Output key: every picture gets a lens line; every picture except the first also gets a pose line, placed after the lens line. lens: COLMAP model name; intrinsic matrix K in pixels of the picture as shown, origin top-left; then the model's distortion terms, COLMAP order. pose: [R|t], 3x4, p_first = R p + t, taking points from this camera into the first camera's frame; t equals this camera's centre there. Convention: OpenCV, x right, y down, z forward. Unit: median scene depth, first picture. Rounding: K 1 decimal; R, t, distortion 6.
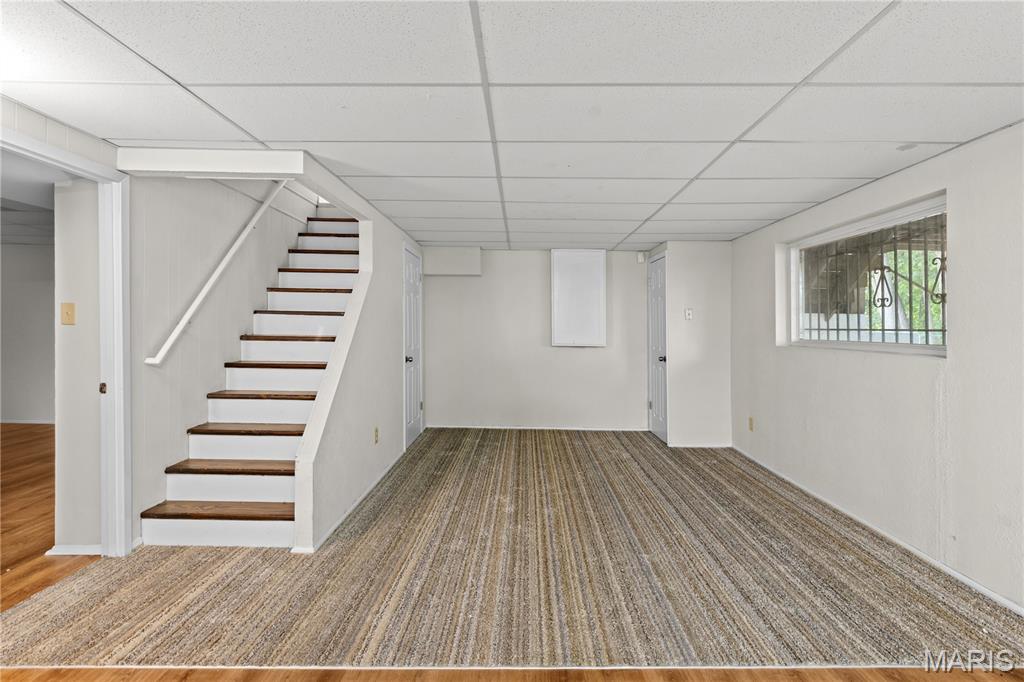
lens RADIAL K [[509.4, 0, 511.7], [0, 509.4, 335.1], [0, 0, 1]] dist [0.011736, 0.000669]
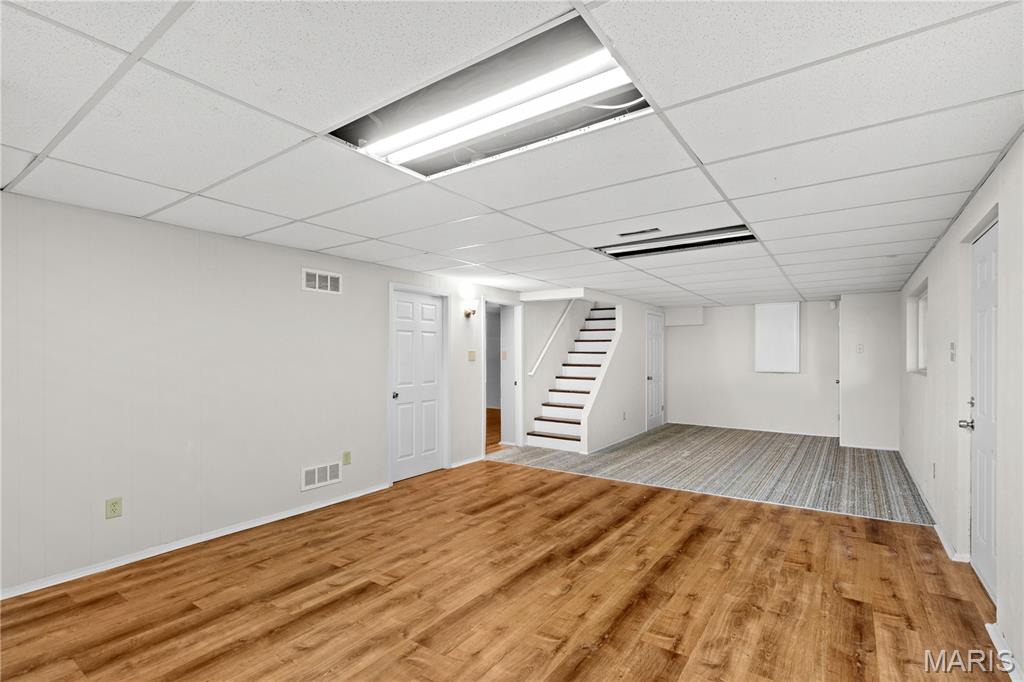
lens RADIAL K [[471.5, 0, 511.0], [0, 471.5, 350.8], [0, 0, 1]] dist [-0.001622, -0.000085]
pose [[0.817473, -0.016889, -0.575719, 0.546744], [-0.002396, 0.999462, -0.032721, 0.013066], [0.575962, 0.028128, 0.816993, -0.933769]]
